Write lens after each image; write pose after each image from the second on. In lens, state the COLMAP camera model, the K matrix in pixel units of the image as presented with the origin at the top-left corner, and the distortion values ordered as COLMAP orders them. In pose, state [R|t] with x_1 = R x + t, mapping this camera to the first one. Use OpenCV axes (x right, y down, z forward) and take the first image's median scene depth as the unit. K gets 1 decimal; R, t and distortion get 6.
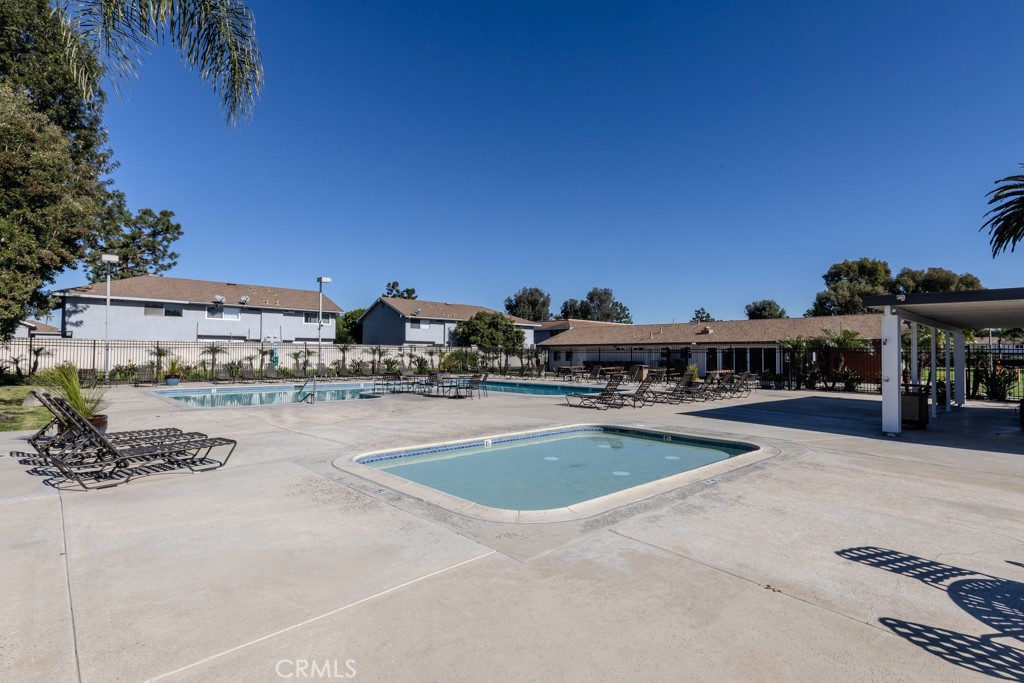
lens RADIAL K [[499.9, 0, 511.1], [0, 499.9, 353.8], [0, 0, 1]] dist [0.001417, 0.000274]
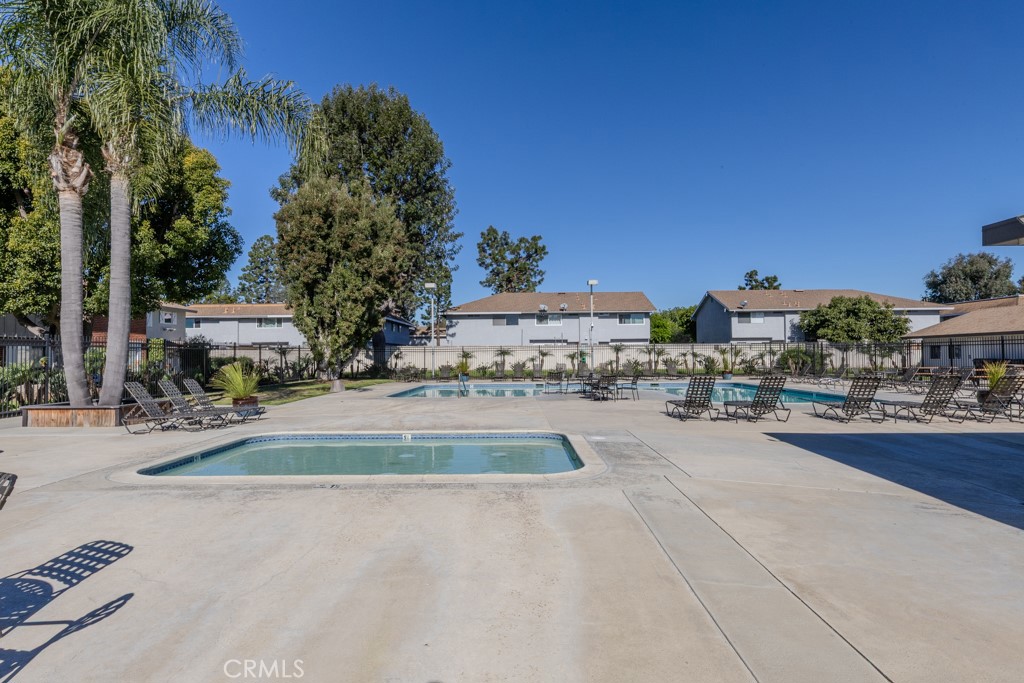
lens RADIAL K [[529.8, 0, 512.0], [0, 529.8, 341.5], [0, 0, 1]] dist [0.003984, 0.000113]
pose [[0.728142, -0.033265, -0.684618, 0.173987], [0.016951, 0.999390, -0.030530, 0.002817], [0.685216, 0.010625, 0.728262, 0.066368]]
